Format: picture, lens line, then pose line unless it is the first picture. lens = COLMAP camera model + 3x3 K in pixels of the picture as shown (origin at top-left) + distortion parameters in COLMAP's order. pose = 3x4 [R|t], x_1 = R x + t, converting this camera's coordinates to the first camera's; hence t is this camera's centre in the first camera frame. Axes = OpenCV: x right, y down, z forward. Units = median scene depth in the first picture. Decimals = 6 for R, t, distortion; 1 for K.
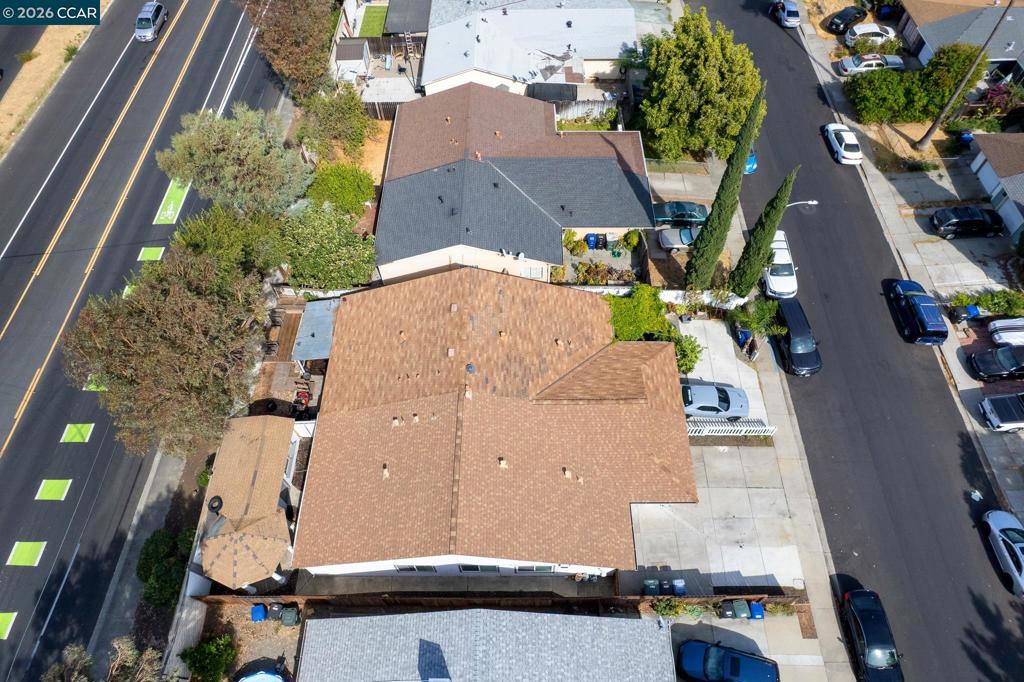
lens RADIAL K [[652.6, 0, 512.6], [0, 652.6, 335.6], [0, 0, 1]] dist [-0.086275, 0.082085]
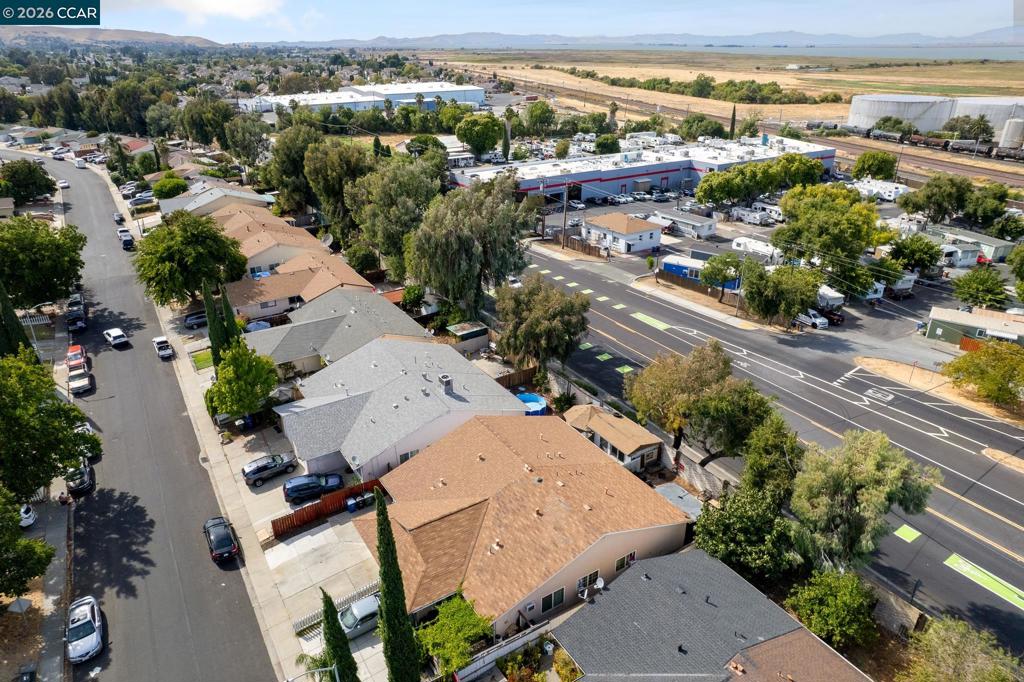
lens RADIAL K [[670.9, 0, 498.5], [0, 670.9, 342.3], [0, 0, 1]] dist [-0.090185, 0.087029]
pose [[-0.852424, 0.235450, -0.466836, 0.512791], [-0.423251, 0.213469, 0.880505, -1.051407], [0.306970, 0.948153, -0.082312, 0.733717]]
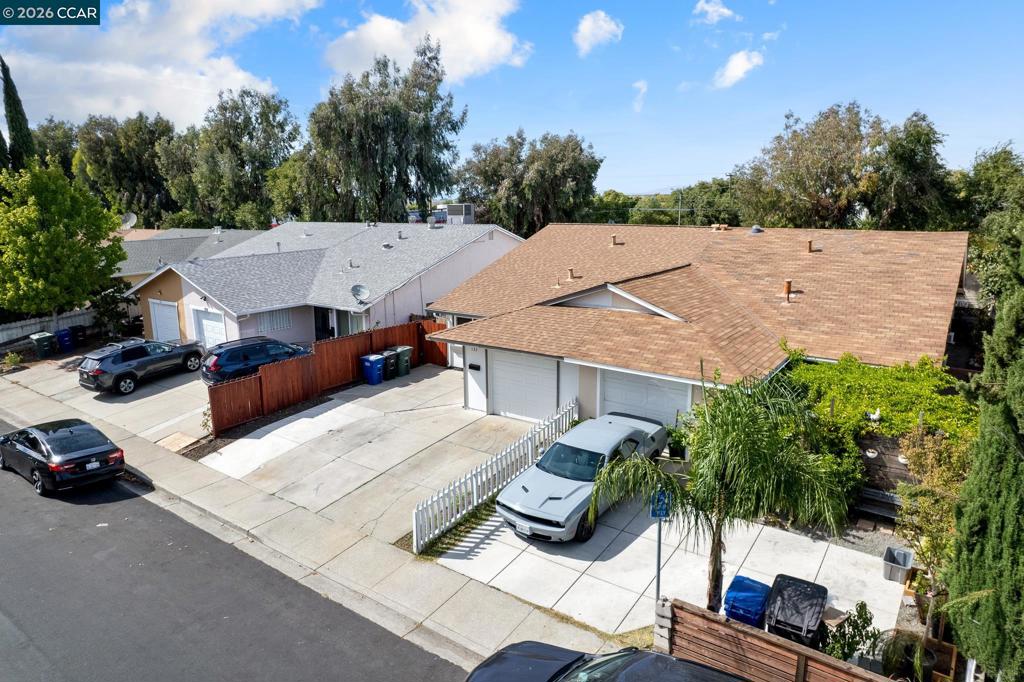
lens RADIAL K [[663.7, 0, 511.9], [0, 663.7, 368.1], [0, 0, 1]] dist [-0.065565, 0.041748]
pose [[-0.585573, 0.208419, -0.783368, 0.627348], [-0.663202, 0.432509, 0.610819, -0.135059], [0.466120, 0.877210, -0.115042, 0.976476]]
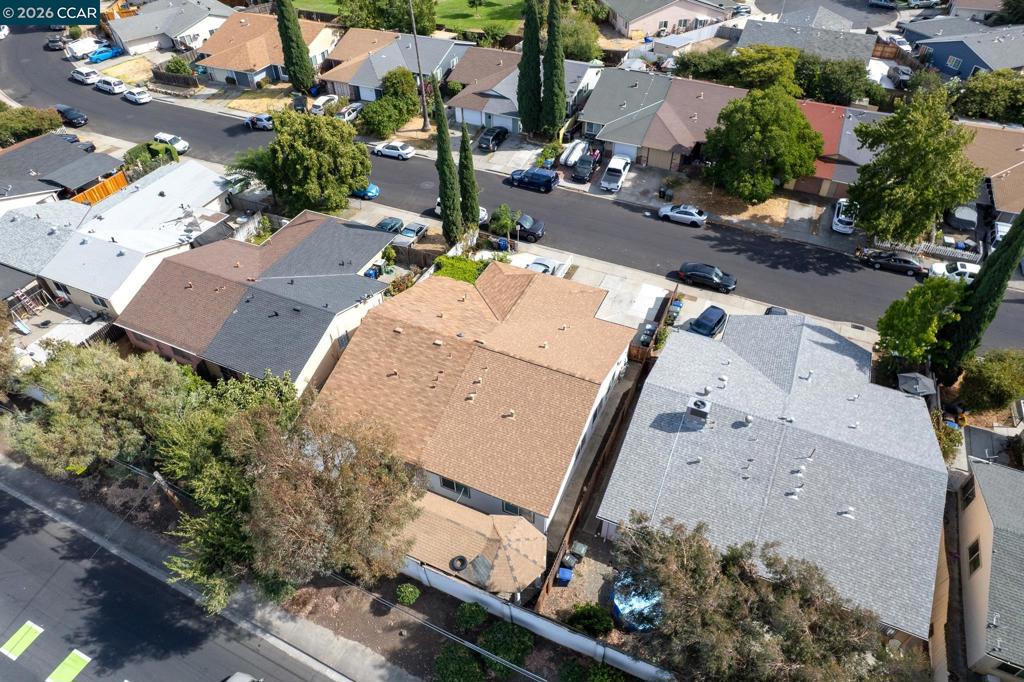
lens RADIAL K [[652.6, 0, 512.6], [0, 652.6, 335.6], [0, 0, 1]] dist [-0.086275, 0.082085]
pose [[0.416806, -0.610965, 0.673049, -0.763242], [0.758662, 0.641670, 0.112656, -0.012146], [-0.500704, 0.463661, 0.730968, 0.049134]]
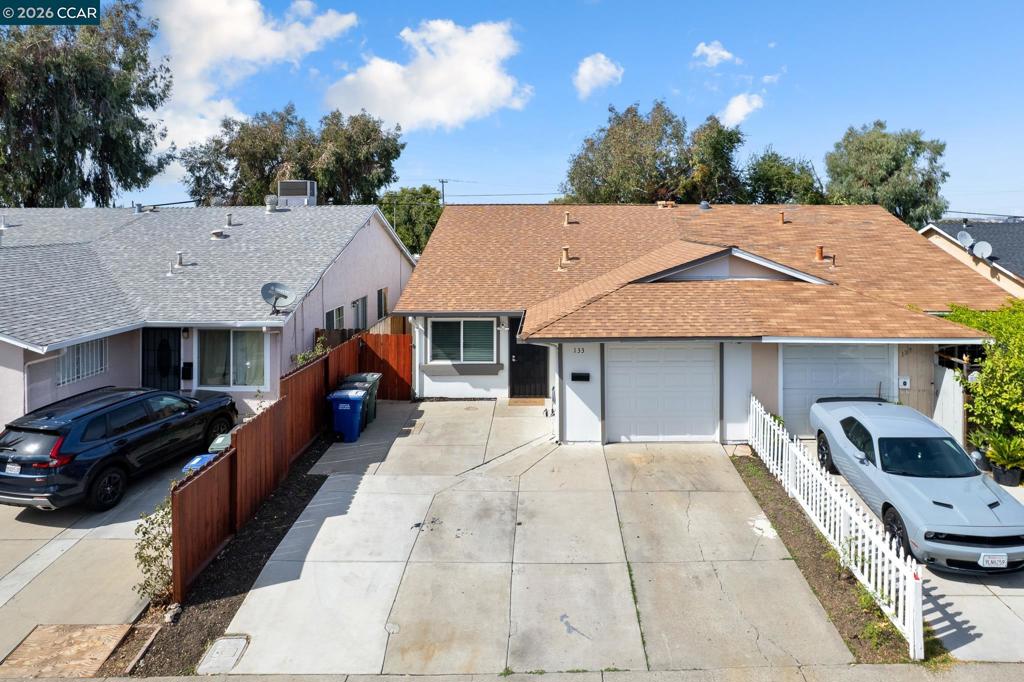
lens RADIAL K [[697.3, 0, 573.6], [0, 697.3, 226.2], [0, 0, 1]] dist [-0.037893, -0.000094]
pose [[0.029650, 0.013853, -0.999464, 0.613010], [-0.823057, 0.567718, -0.016548, 0.171135], [0.567184, 0.823107, 0.028234, 0.818581]]
